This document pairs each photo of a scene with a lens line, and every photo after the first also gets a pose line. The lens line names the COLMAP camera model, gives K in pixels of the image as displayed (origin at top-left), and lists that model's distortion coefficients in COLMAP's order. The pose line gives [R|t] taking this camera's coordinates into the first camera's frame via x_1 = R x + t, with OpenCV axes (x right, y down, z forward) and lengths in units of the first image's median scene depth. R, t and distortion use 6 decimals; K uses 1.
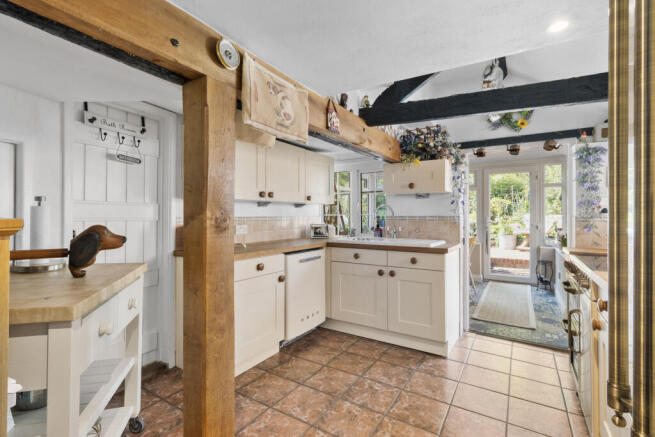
lens RADIAL K [[302.9, 0, 328.1], [0, 302.9, 217.3], [0, 0, 1]] dist [0.001094, 0.000318]
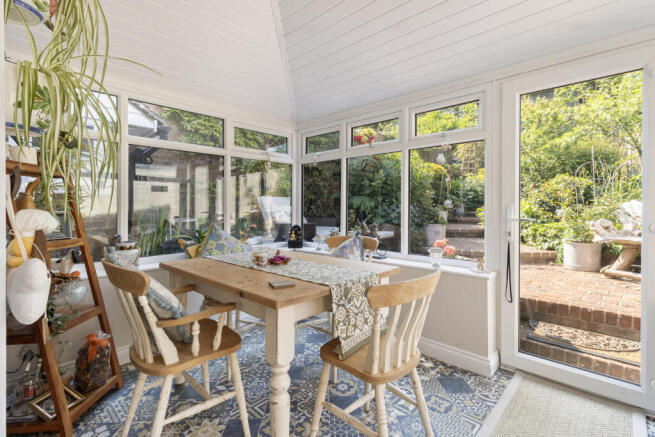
lens RADIAL K [[302.9, 0, 327.0], [0, 302.9, 211.5], [0, 0, 1]] dist [0.001094, 0.000318]
pose [[0.982737, 0.000775, -0.185007, 0.271603], [0.000475, 0.999977, 0.006715, 0.002408], [0.185008, -0.006687, 0.982714, 0.428020]]
